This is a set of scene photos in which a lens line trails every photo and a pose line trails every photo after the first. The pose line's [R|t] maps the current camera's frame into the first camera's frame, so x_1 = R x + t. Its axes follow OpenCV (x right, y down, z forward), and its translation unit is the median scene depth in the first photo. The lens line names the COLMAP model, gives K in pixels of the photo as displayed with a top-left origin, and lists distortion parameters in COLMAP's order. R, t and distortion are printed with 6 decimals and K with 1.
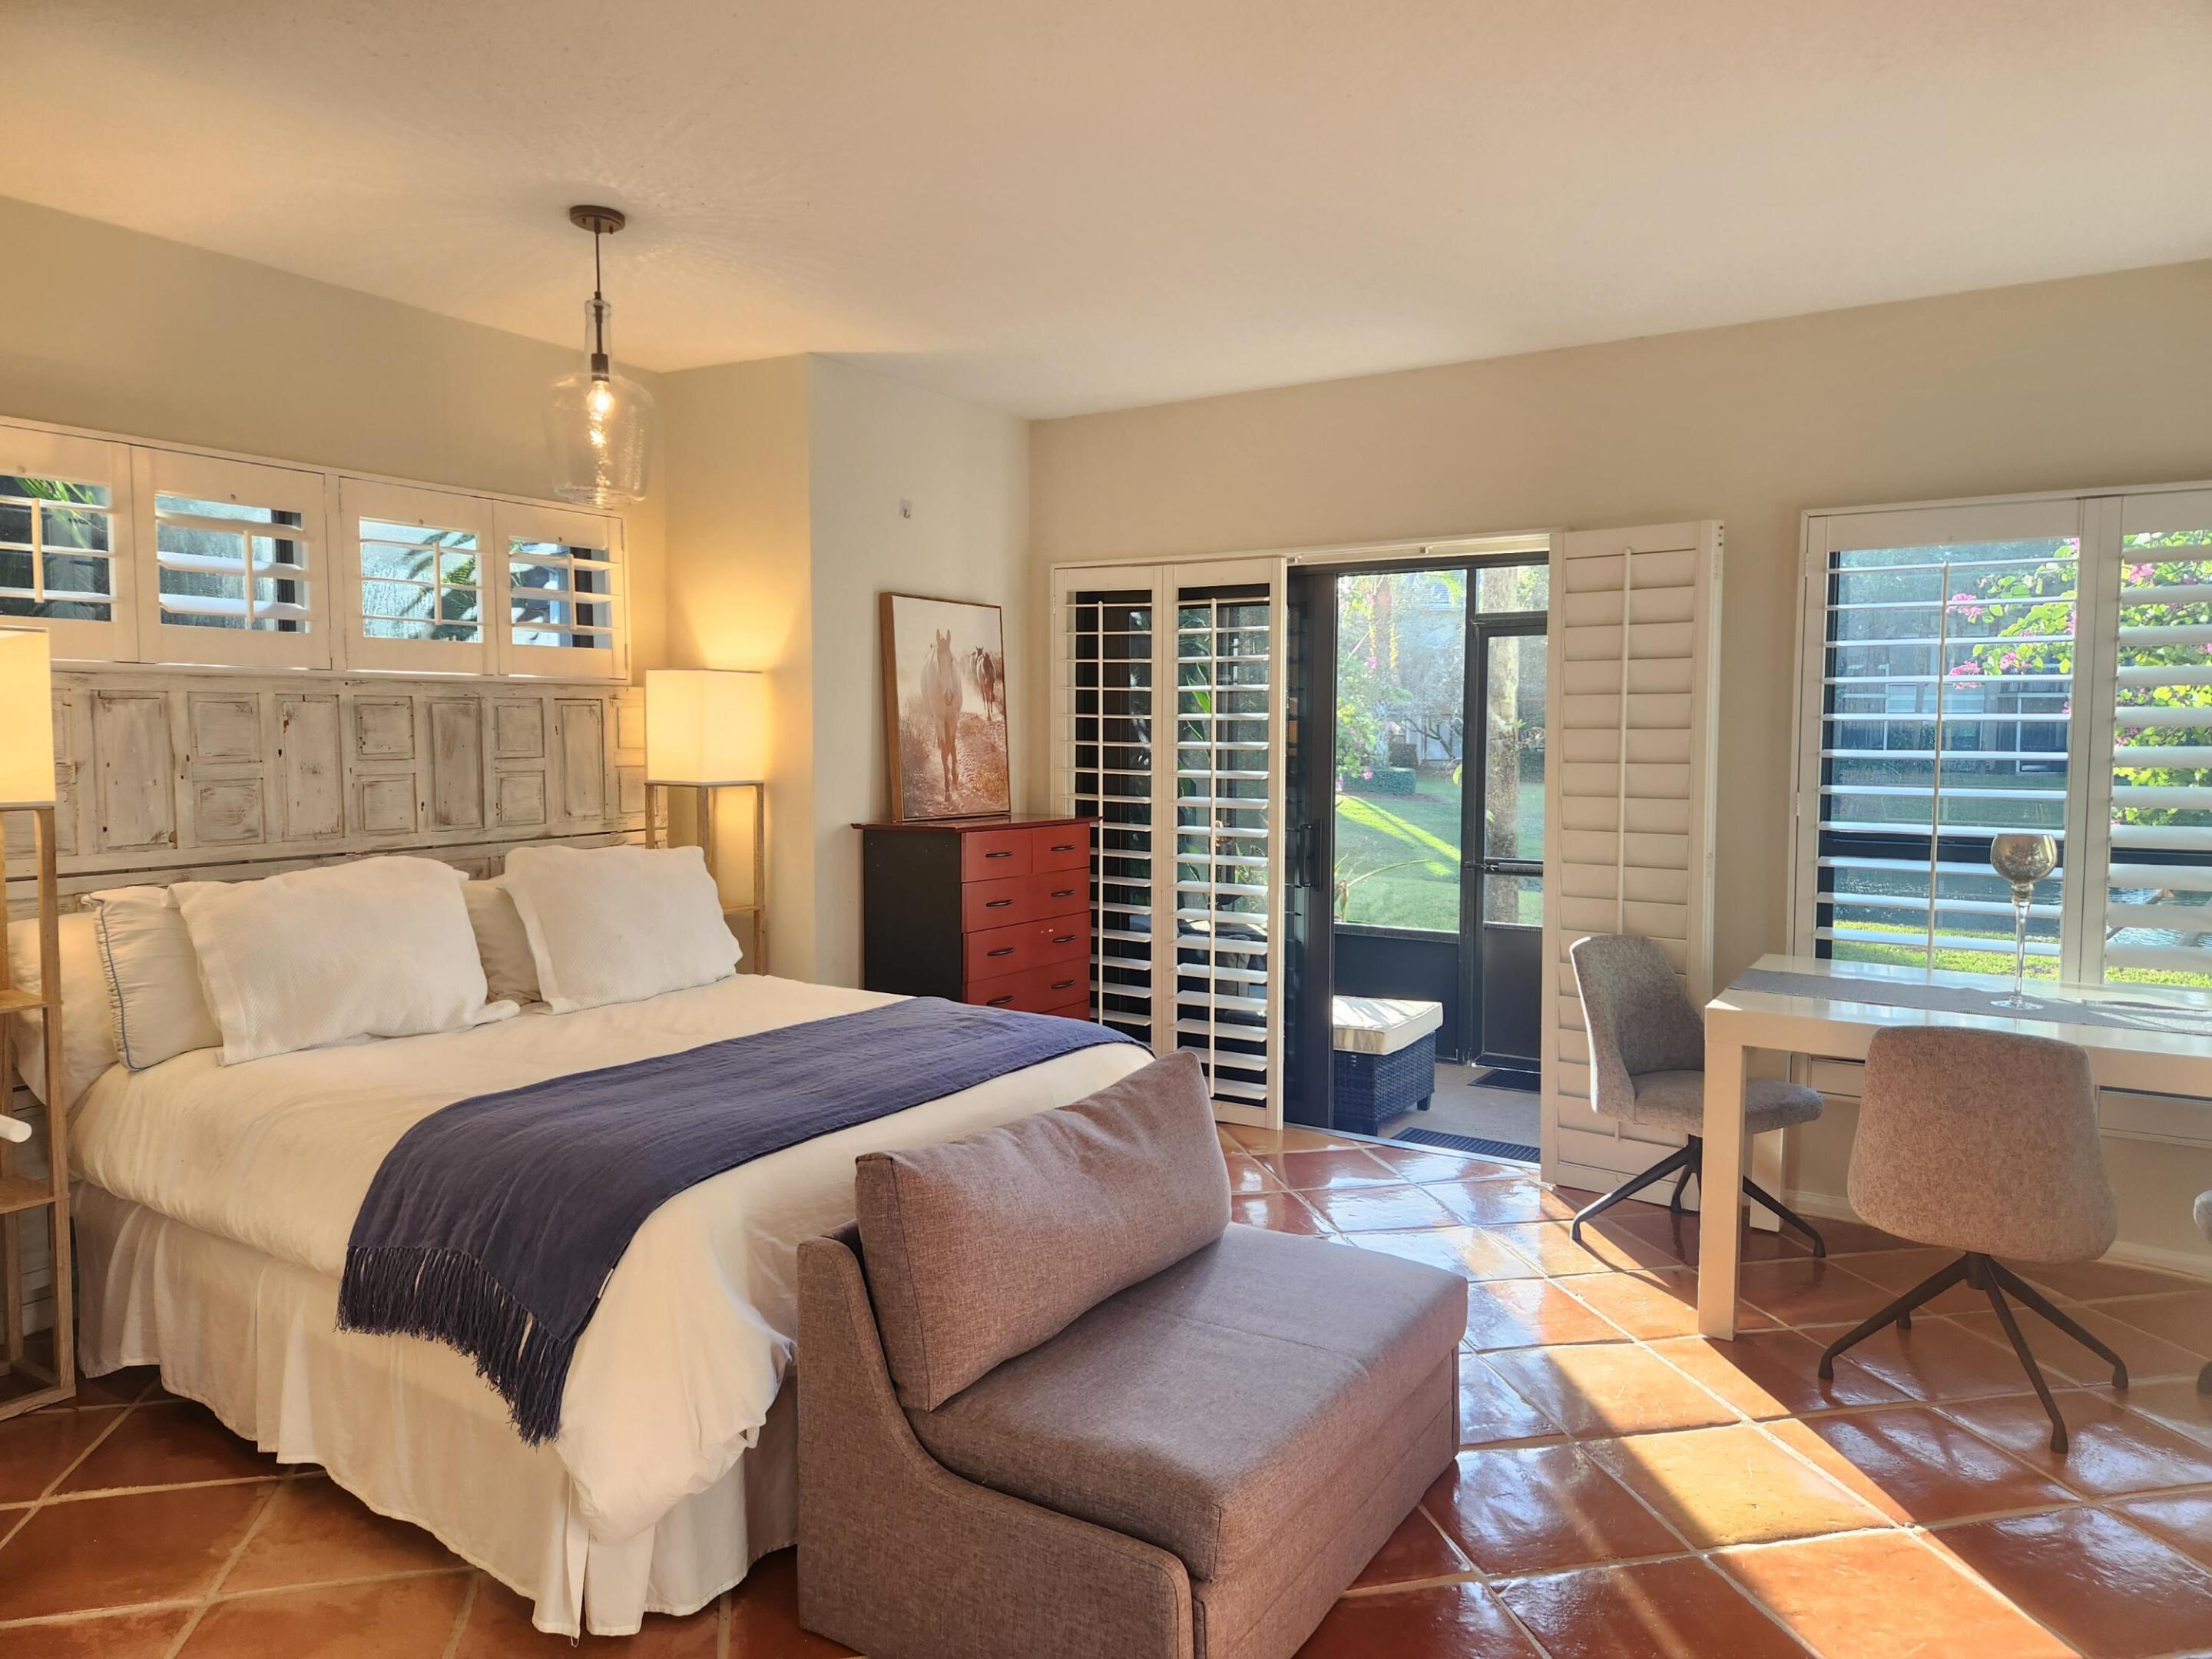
lens RADIAL K [[1470.3, 0, 1112.3], [0, 1470.3, 814.5], [0, 0, 1]] dist [0.070505, -0.053257]
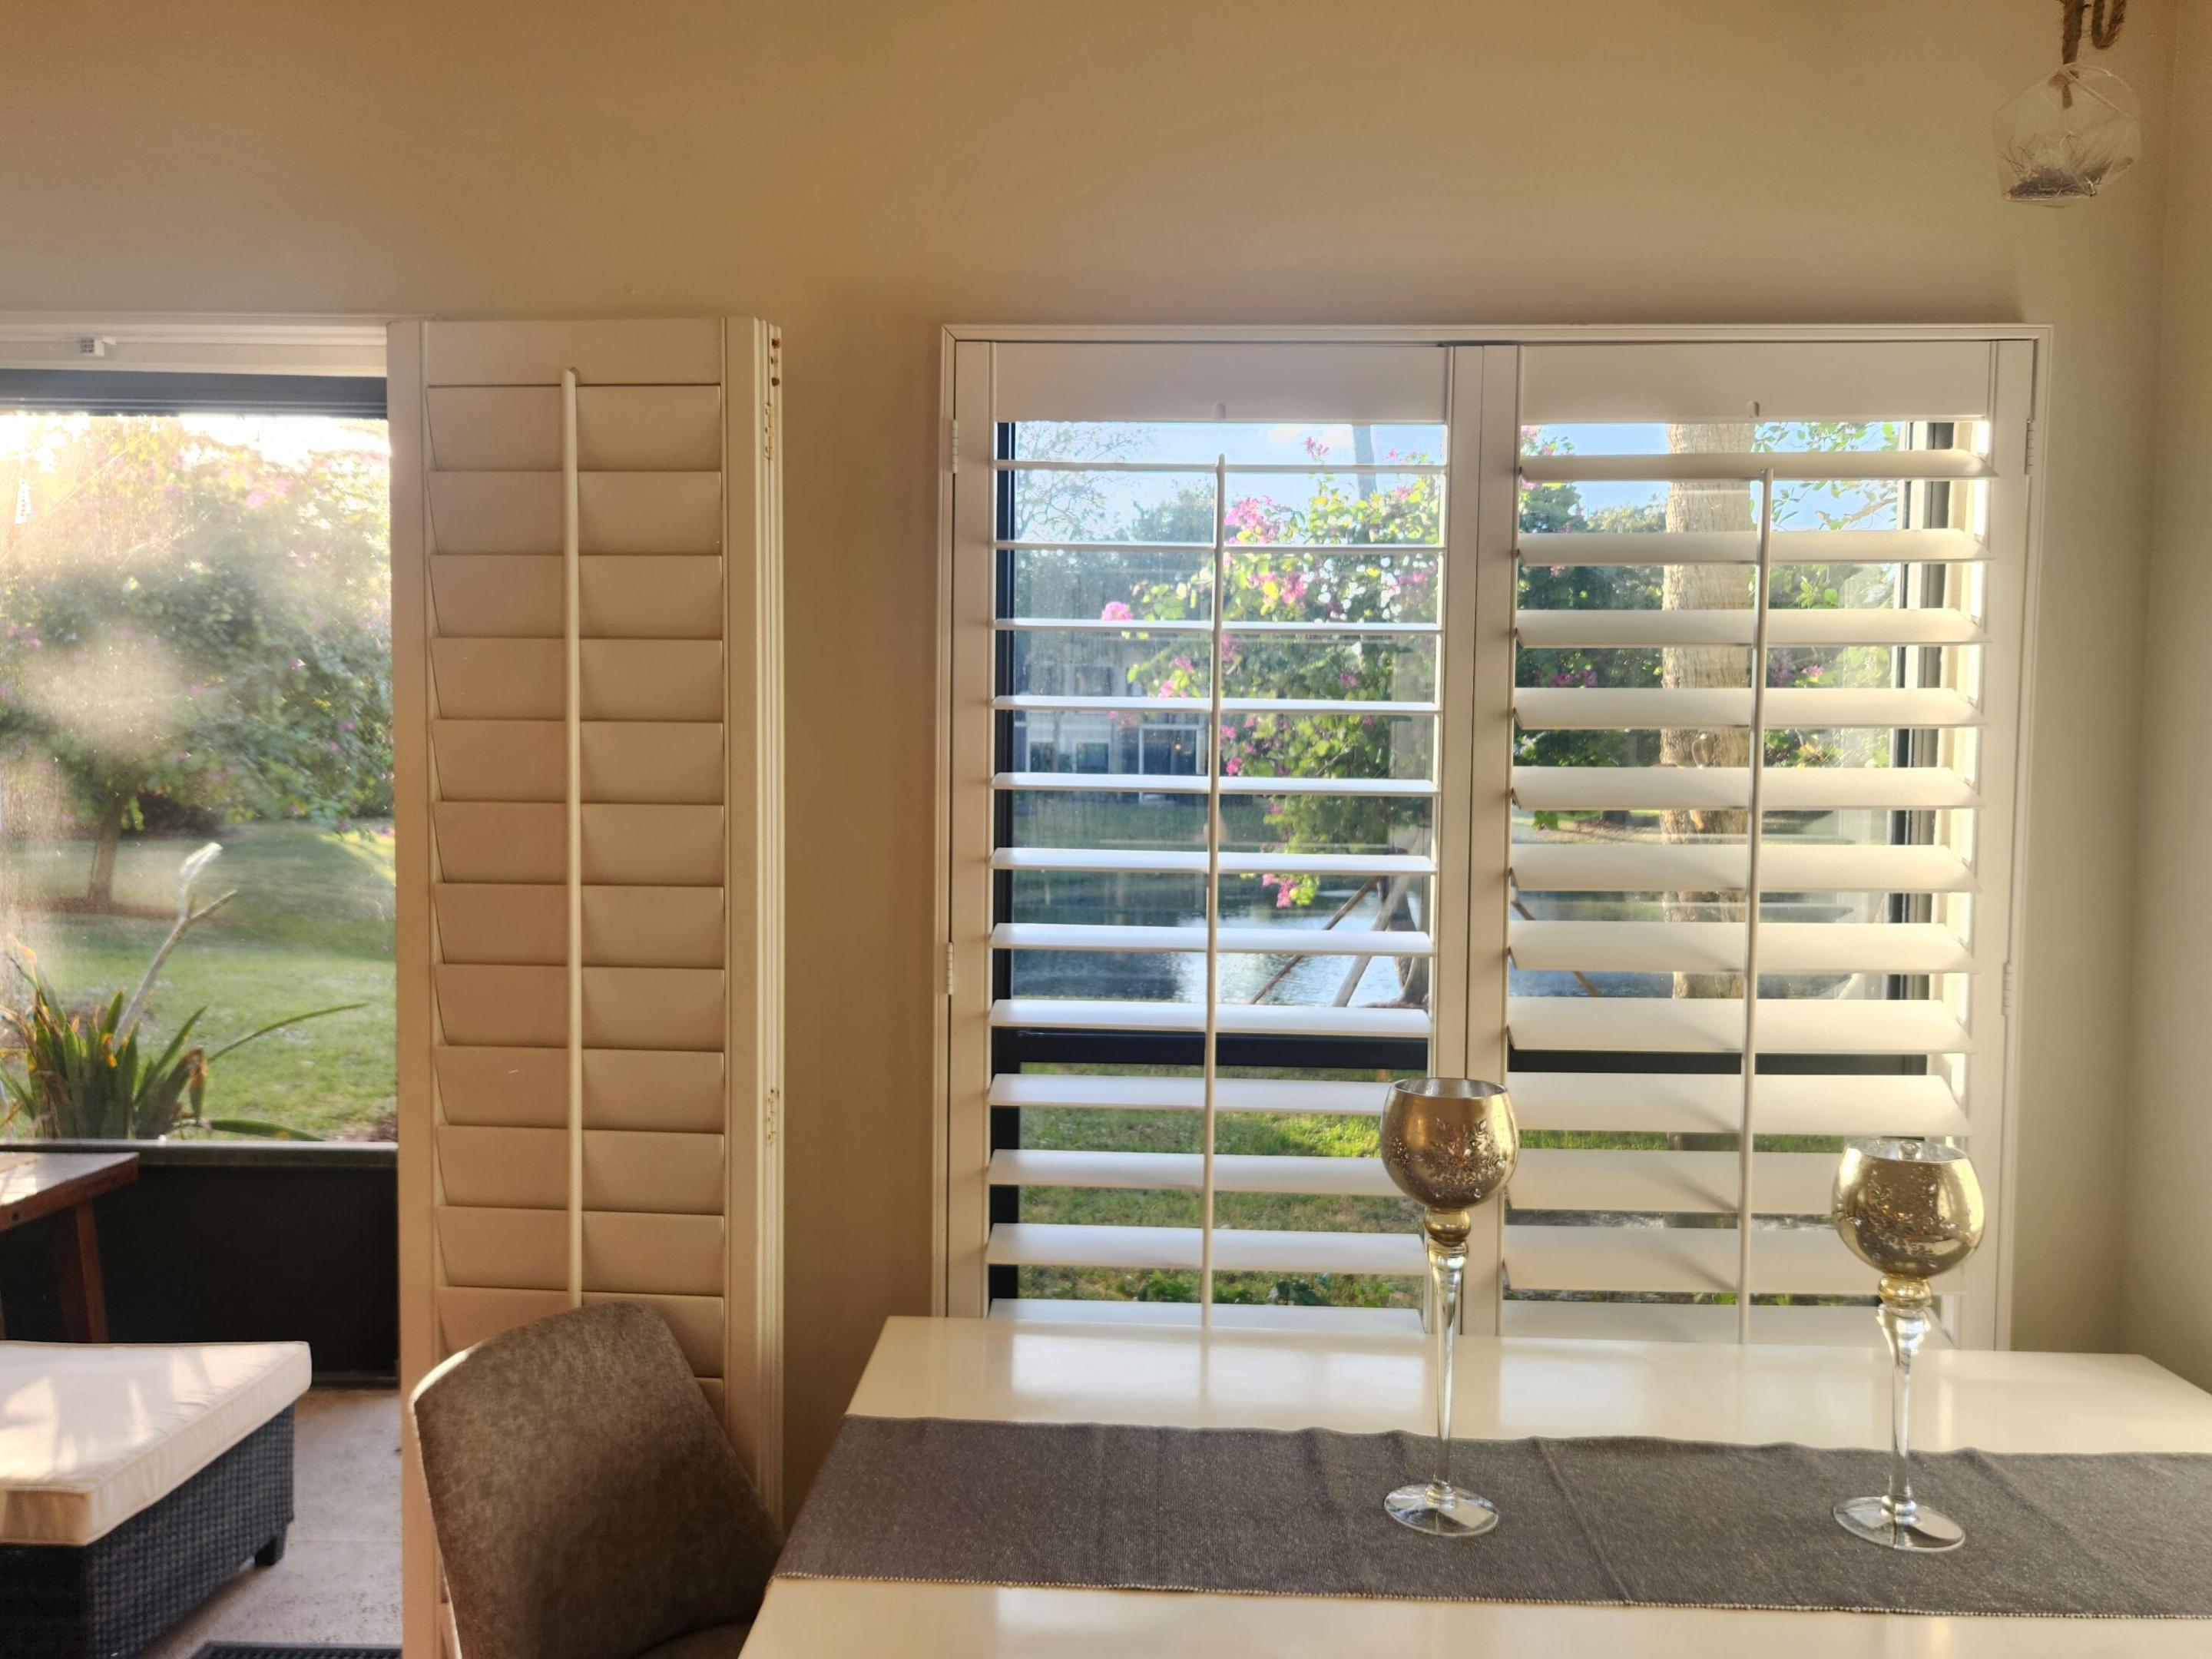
lens RADIAL K [[1644.5, 0, 1113.9], [0, 1644.5, 834.6], [0, 0, 1]] dist [0.081302, -0.076768]
pose [[0.863011, -0.017828, 0.504870, 0.263657], [0.021229, 0.999774, -0.000983, -0.049626], [-0.504739, 0.011567, 0.863195, 0.569218]]
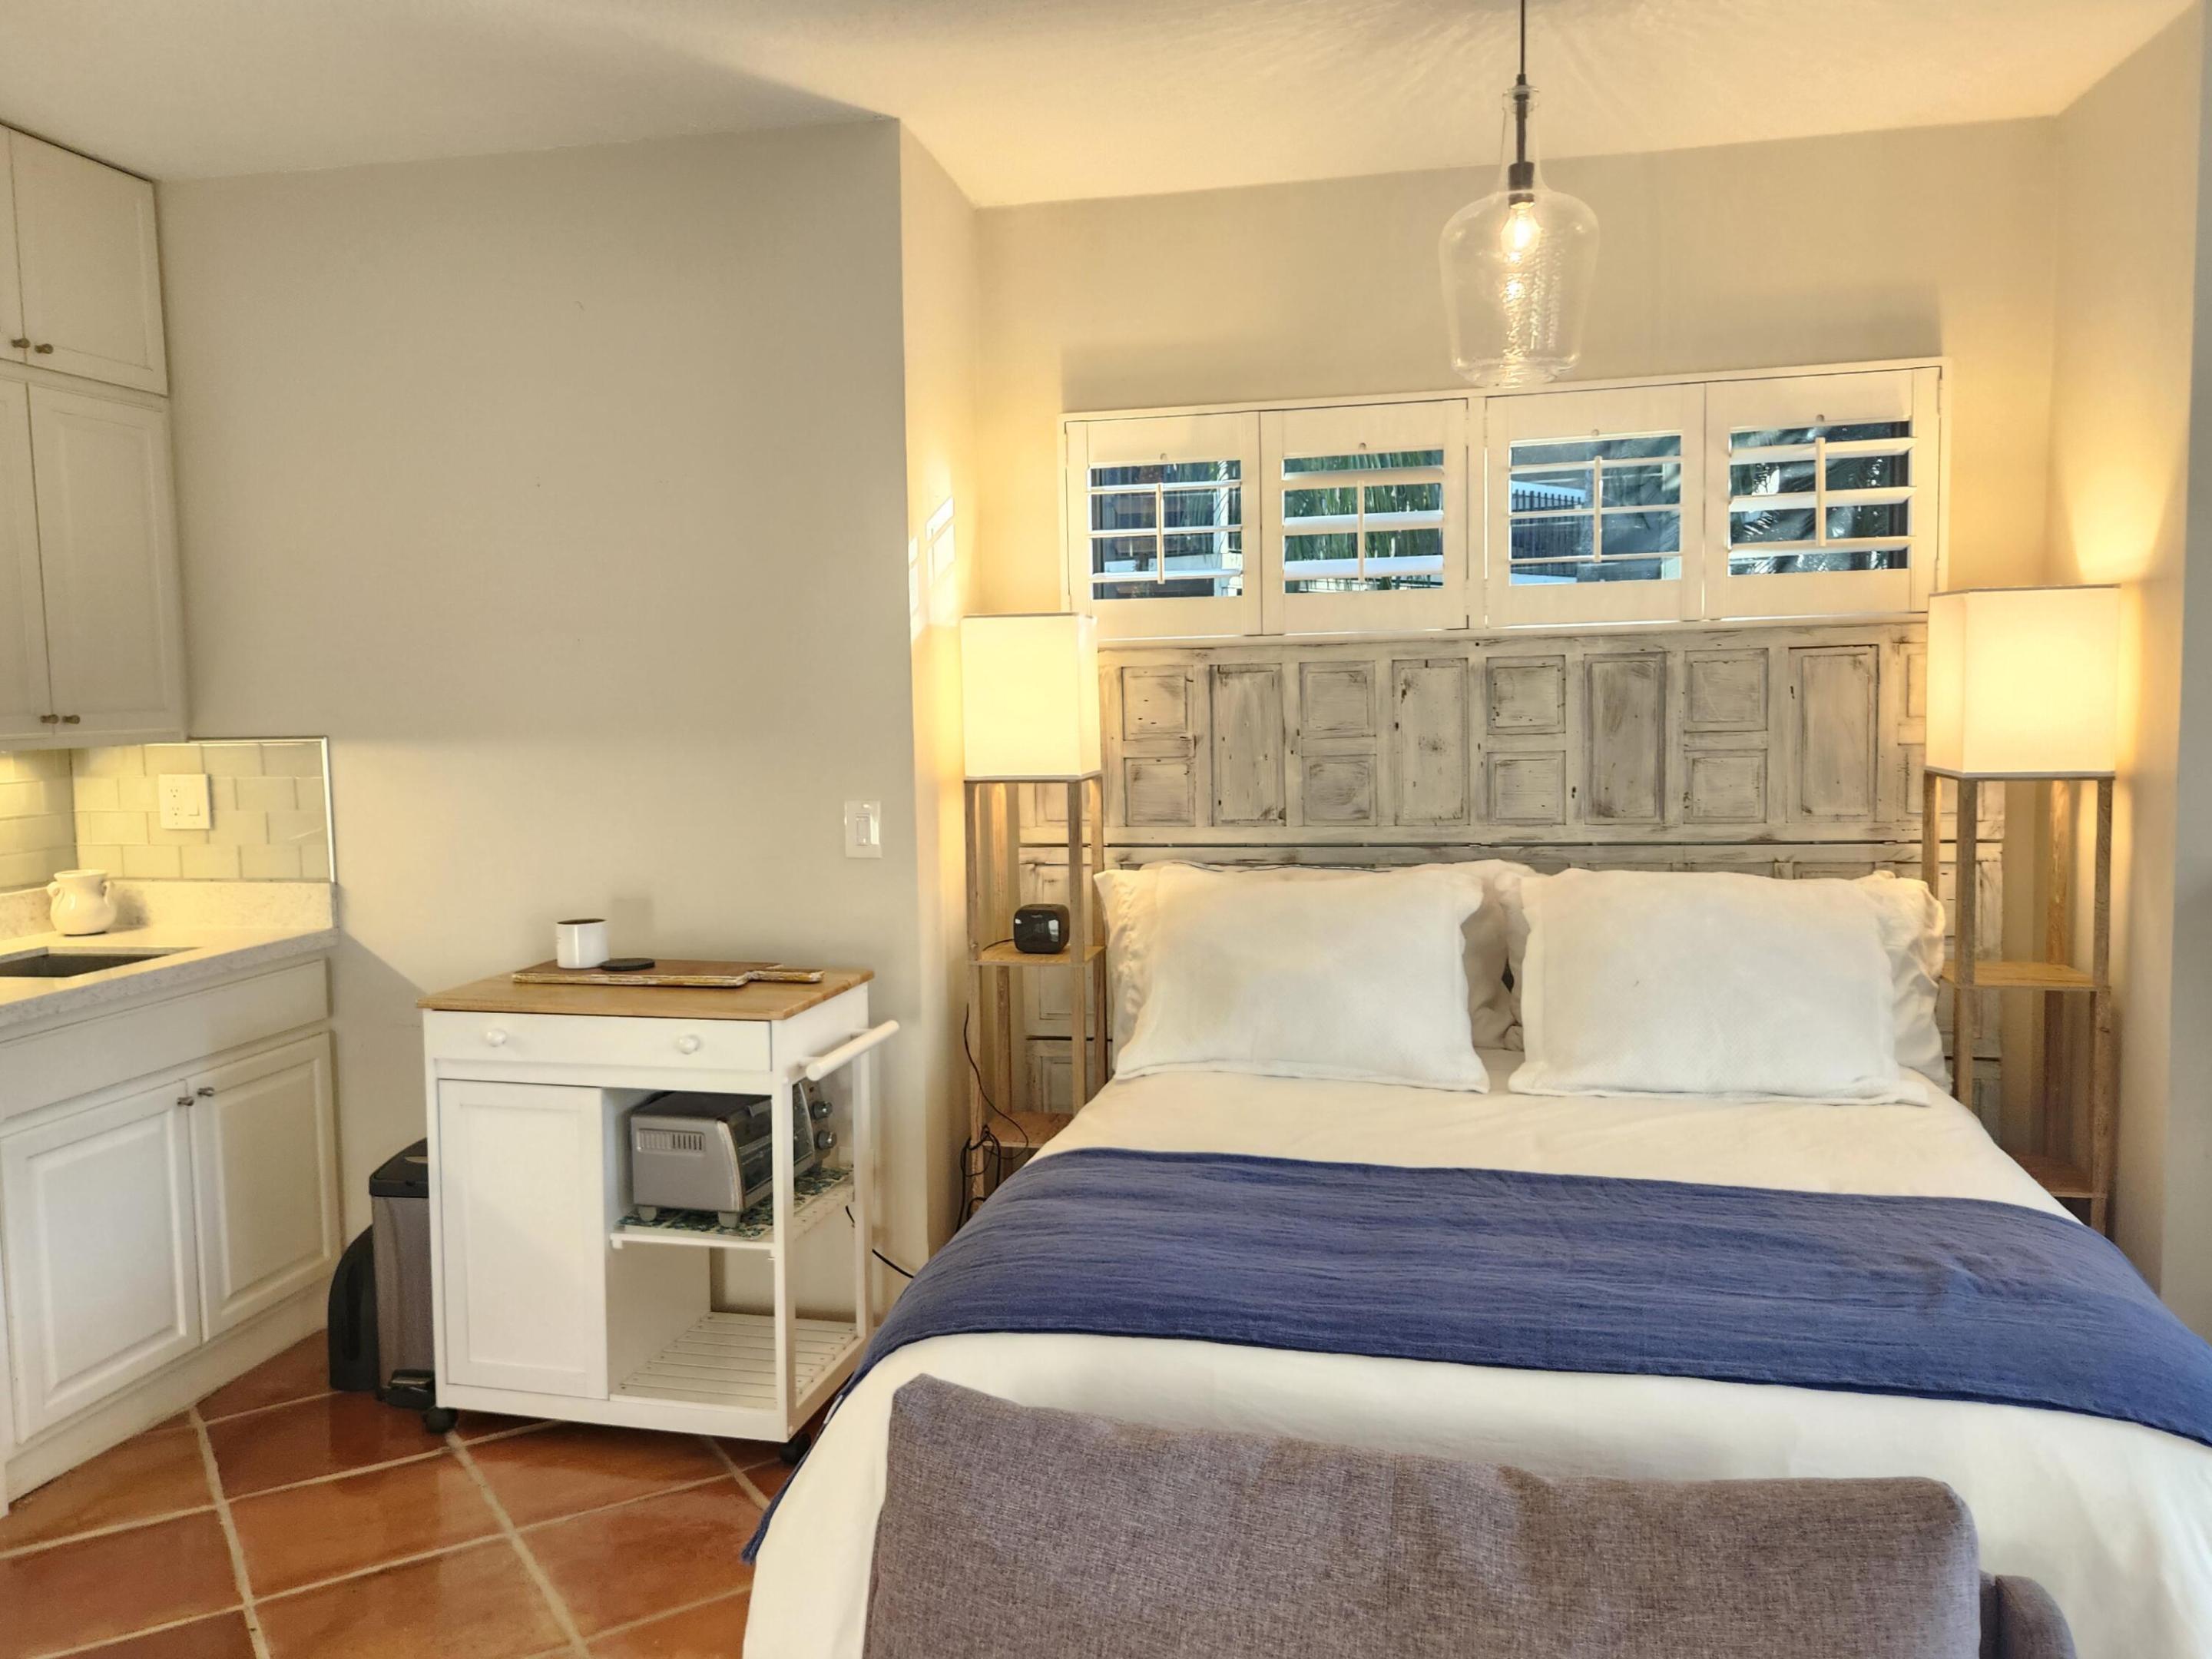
lens RADIAL K [[1644.5, 0, 1074.5], [0, 1644.5, 826.0], [0, 0, 1]] dist [0.081302, -0.076768]
pose [[0.339135, 0.064277, -0.938539, 0.294539], [-0.034895, 0.997836, 0.055729, -0.028926], [0.940090, 0.013851, 0.340644, 0.463444]]
